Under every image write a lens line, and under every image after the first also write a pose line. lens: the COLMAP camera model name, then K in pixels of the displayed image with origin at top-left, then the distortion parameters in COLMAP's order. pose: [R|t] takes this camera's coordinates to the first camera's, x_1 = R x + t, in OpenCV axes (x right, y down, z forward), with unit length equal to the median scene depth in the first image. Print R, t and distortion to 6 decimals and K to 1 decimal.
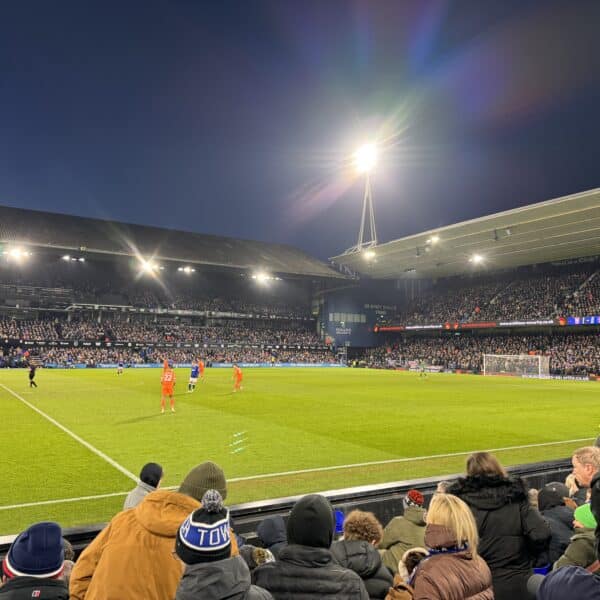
lens RADIAL K [[563.1, 0, 298.0], [0, 563.1, 291.8], [0, 0, 1]] dist [0.097374, 0.000000]
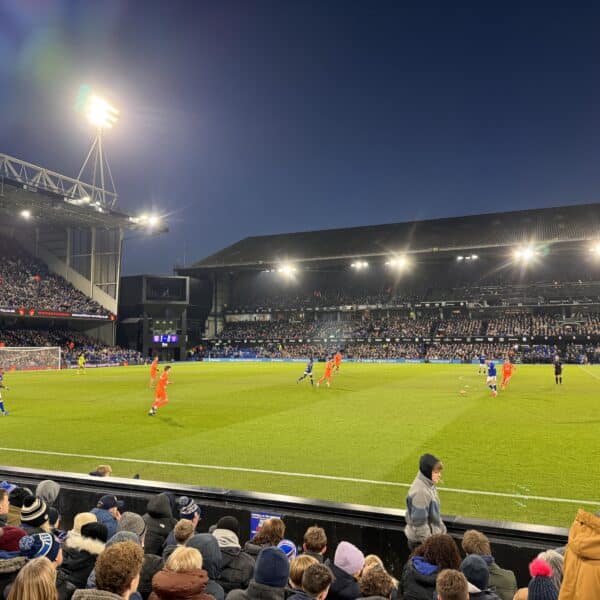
lens RADIAL K [[563.1, 0, 304.9], [0, 563.1, 294.9], [0, 0, 1]] dist [0.097374, 0.000000]
pose [[0.577993, -0.094251, -0.810580, 0.258033], [0.103501, 0.993753, -0.041747, 0.021098], [0.809451, -0.059767, 0.584137, 0.156531]]
